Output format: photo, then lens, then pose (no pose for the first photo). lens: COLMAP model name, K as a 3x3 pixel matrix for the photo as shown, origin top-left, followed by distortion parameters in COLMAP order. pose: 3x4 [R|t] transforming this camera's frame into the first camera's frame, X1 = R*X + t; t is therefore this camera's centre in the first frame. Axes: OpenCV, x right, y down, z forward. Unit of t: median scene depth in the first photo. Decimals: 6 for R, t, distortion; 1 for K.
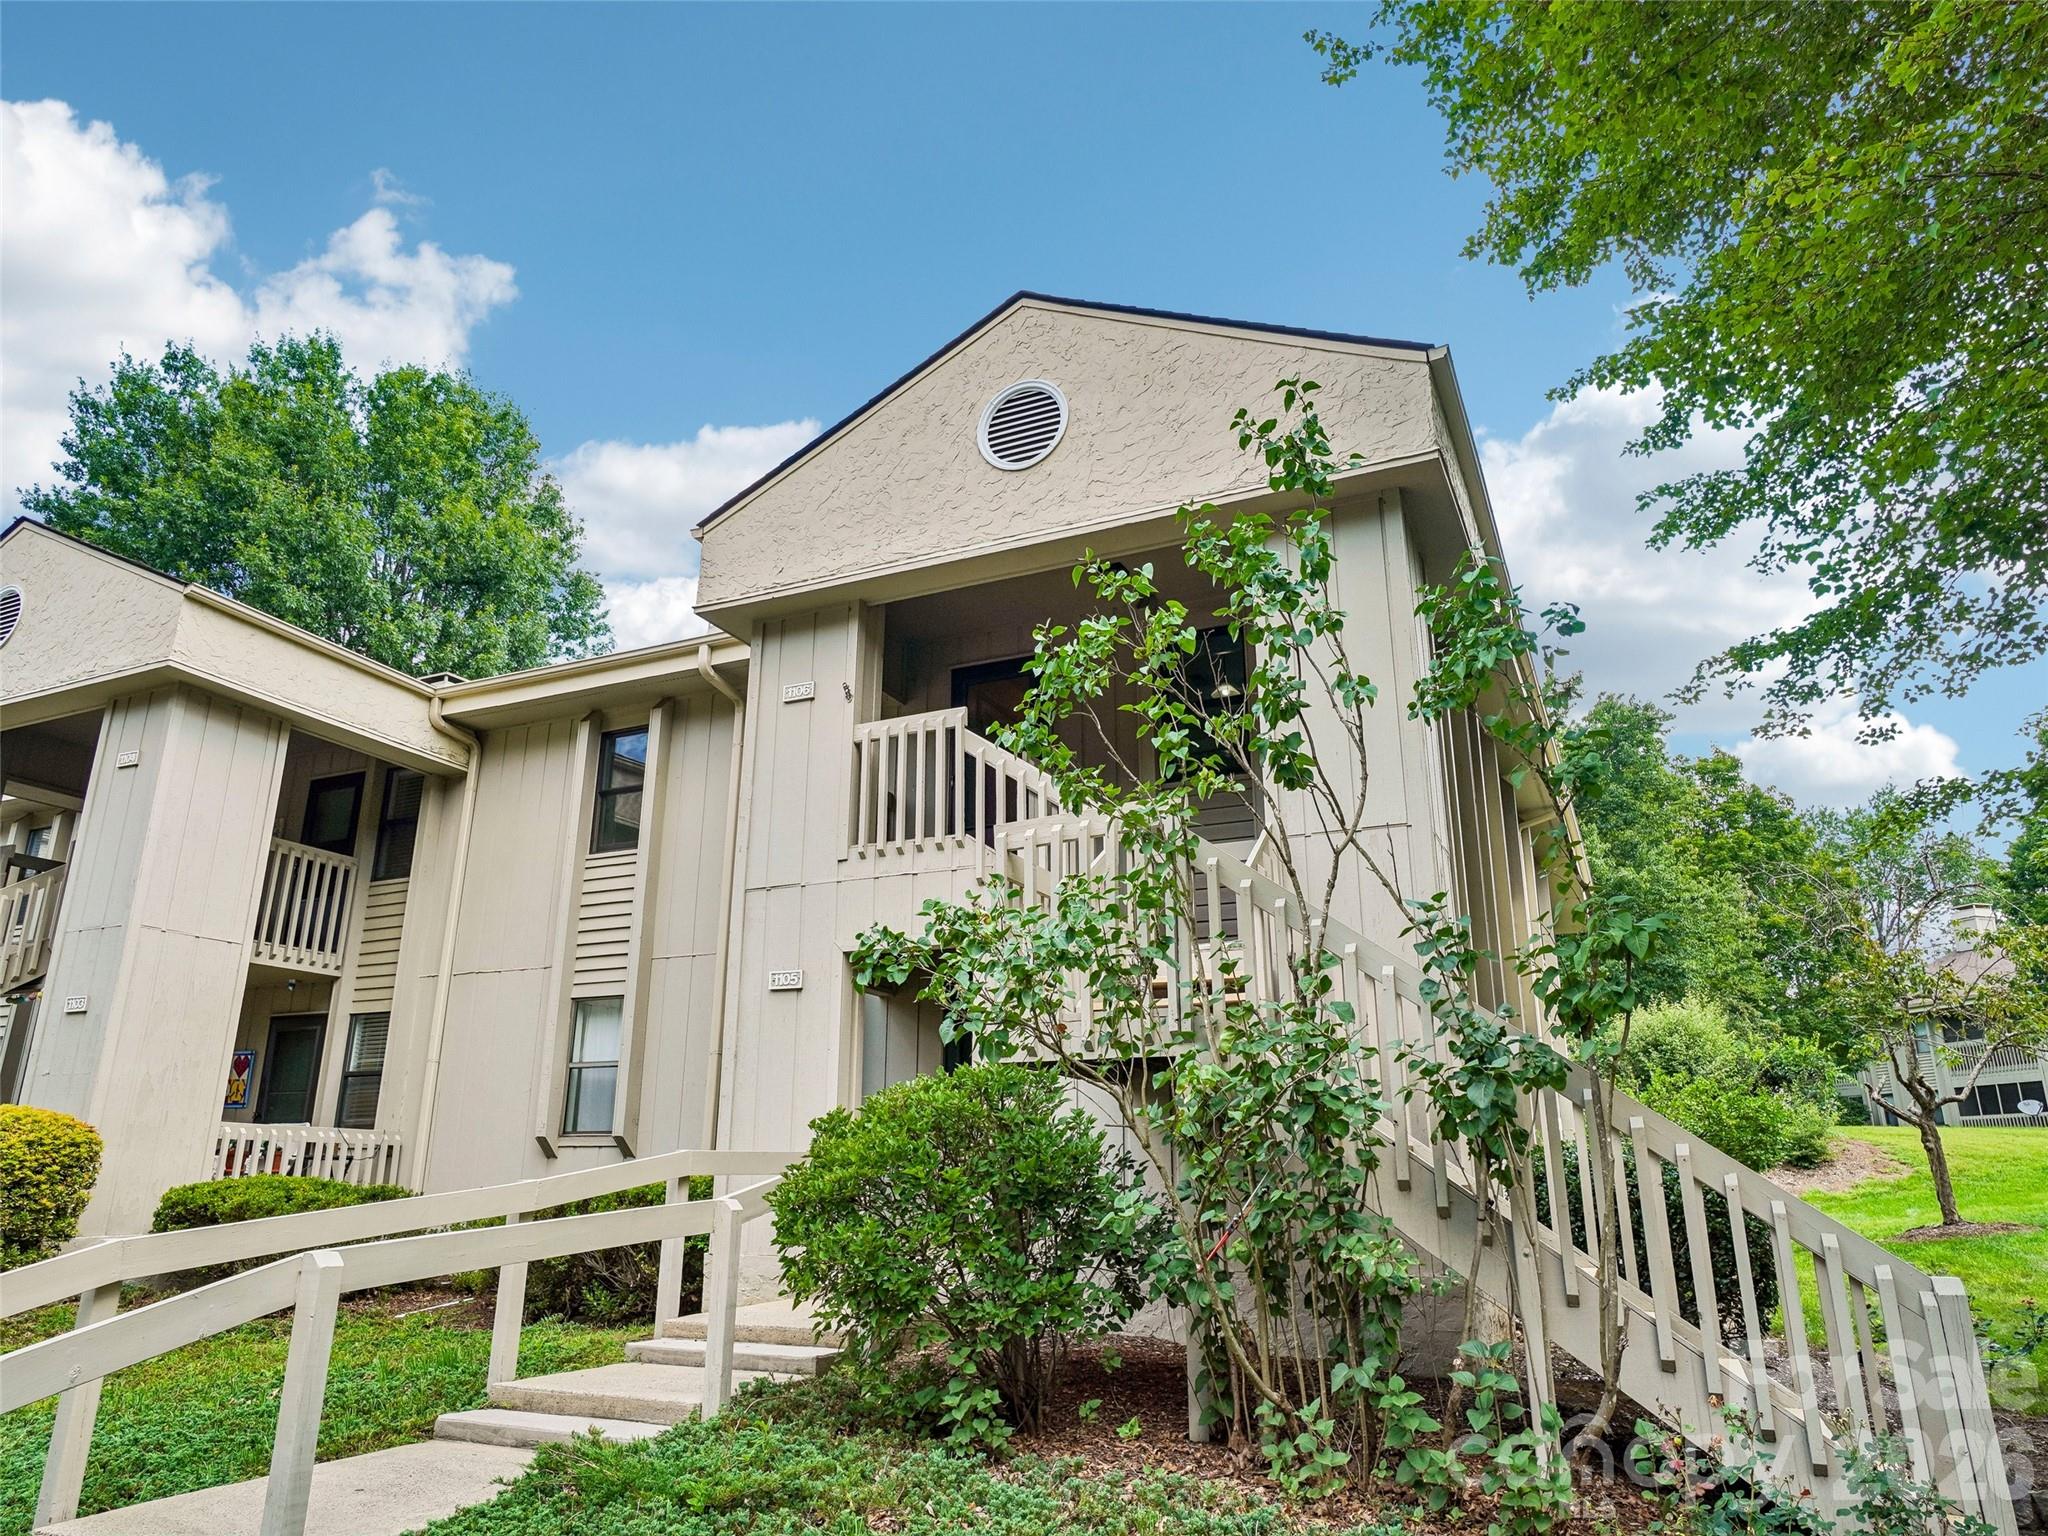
lens RADIAL K [[1408.2, 0, 1005.3], [0, 1408.2, 752.2], [0, 0, 1]] dist [-0.017999, 0.023692]
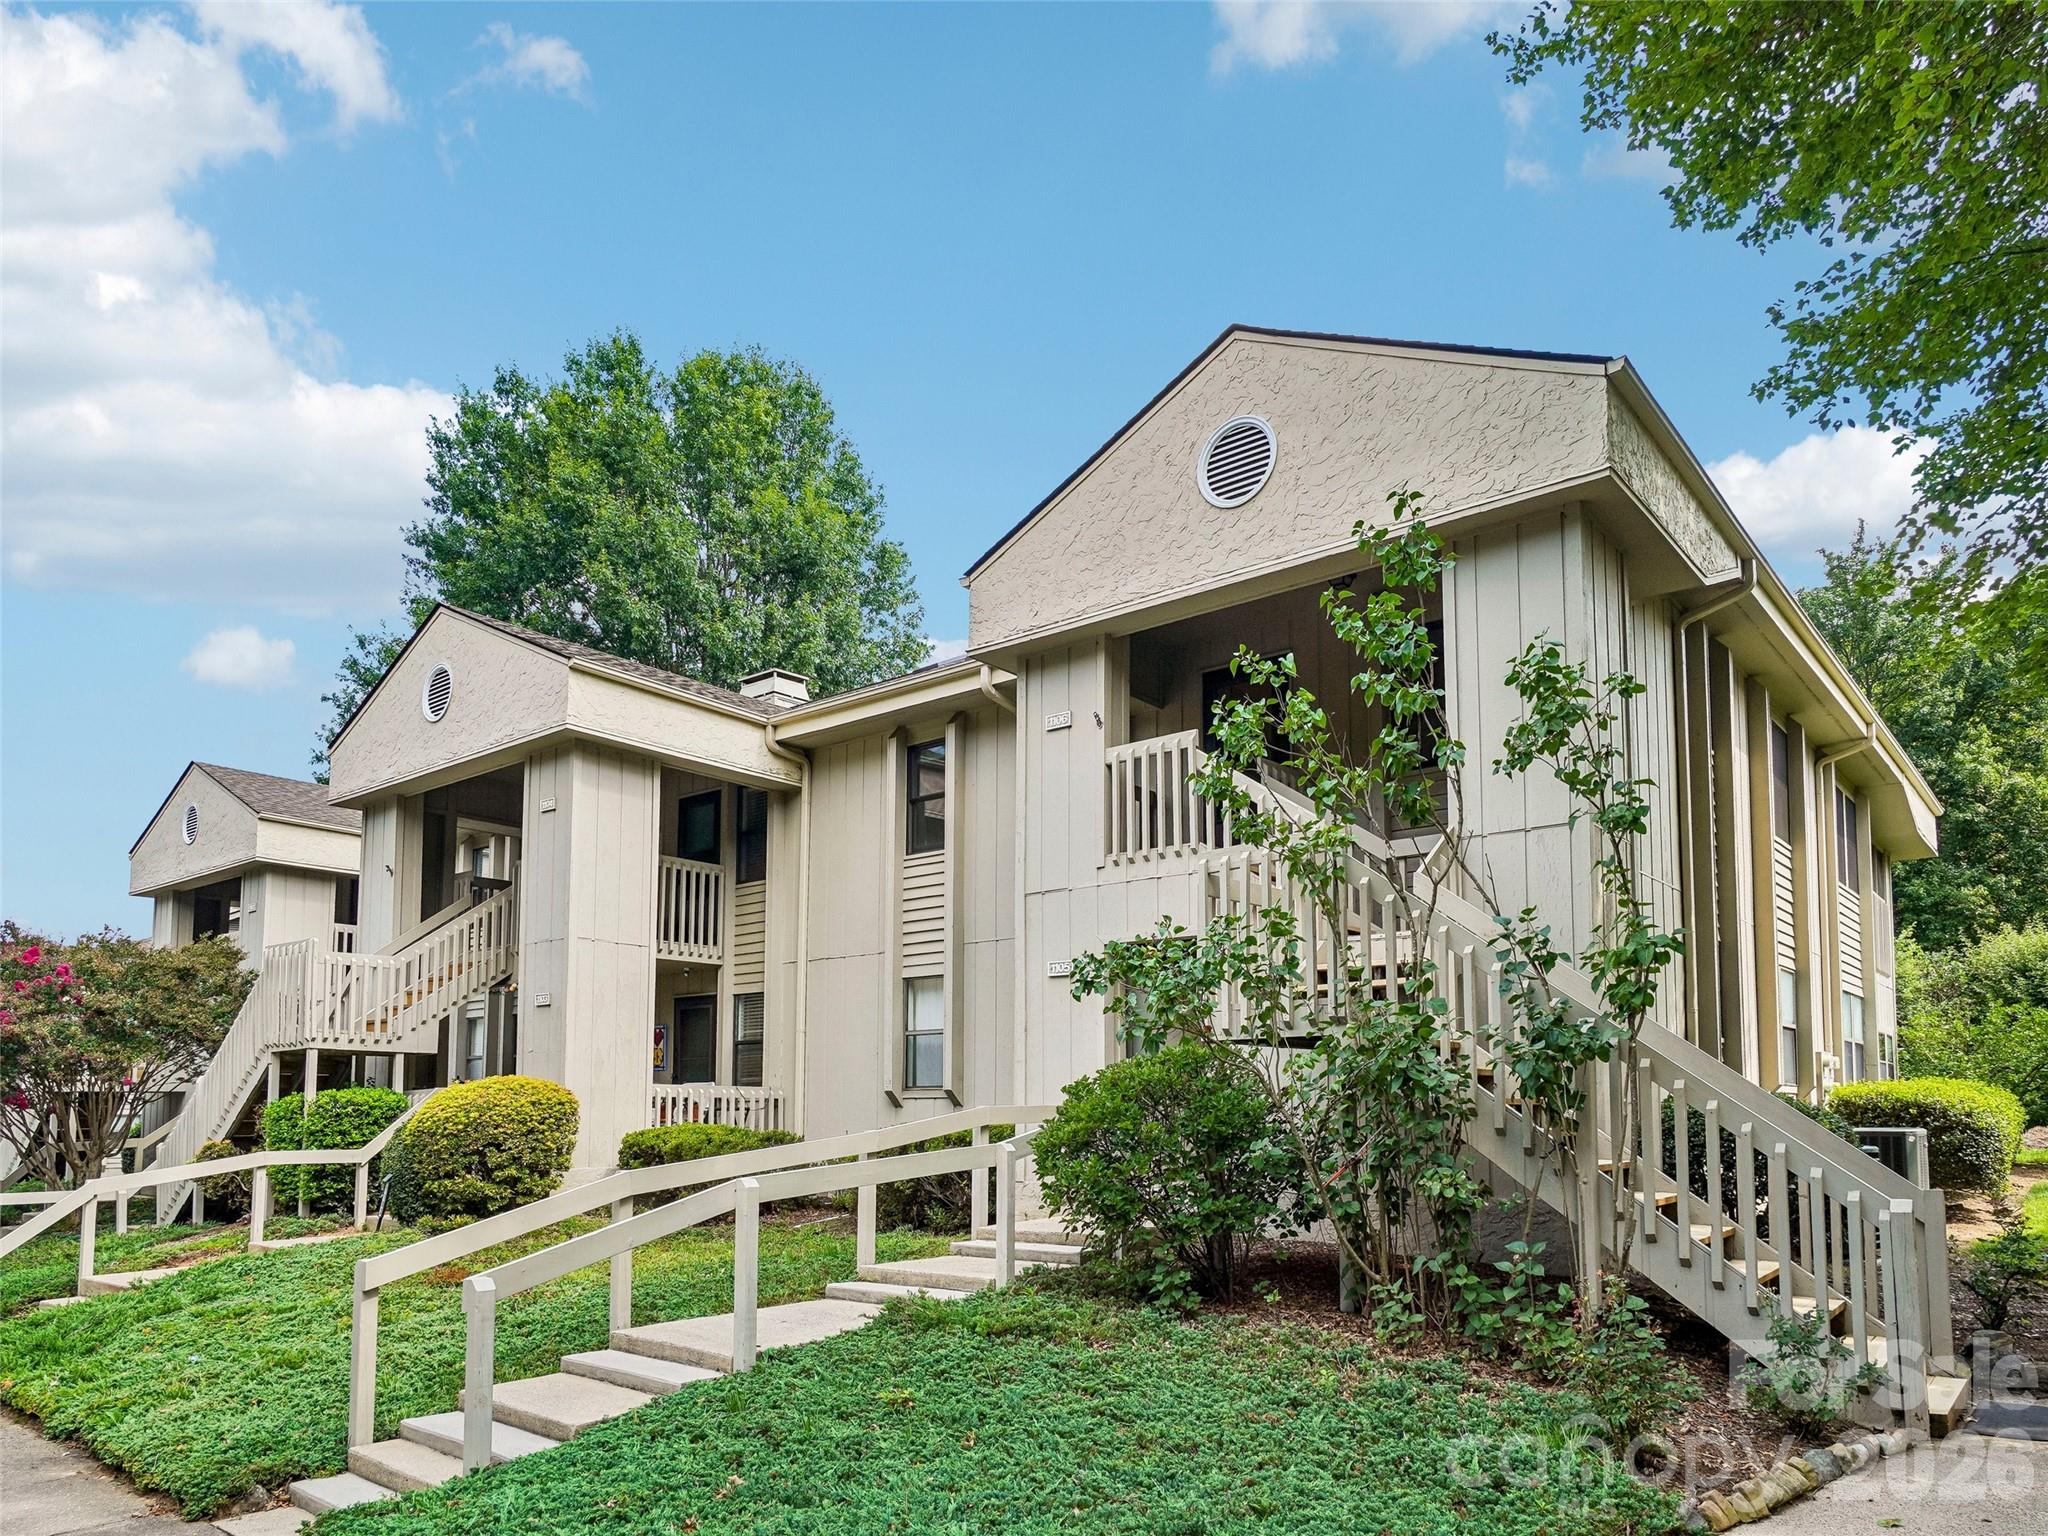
lens RADIAL K [[2560.8, 0, 1028.1], [0, 2560.8, 771.0], [0, 0, 1]] dist [-0.004450, 0.000000]
pose [[0.956262, -0.043673, -0.289234, 0.445533], [0.095137, 0.981468, 0.166344, -0.360941], [0.276609, -0.186585, 0.942695, -1.024572]]
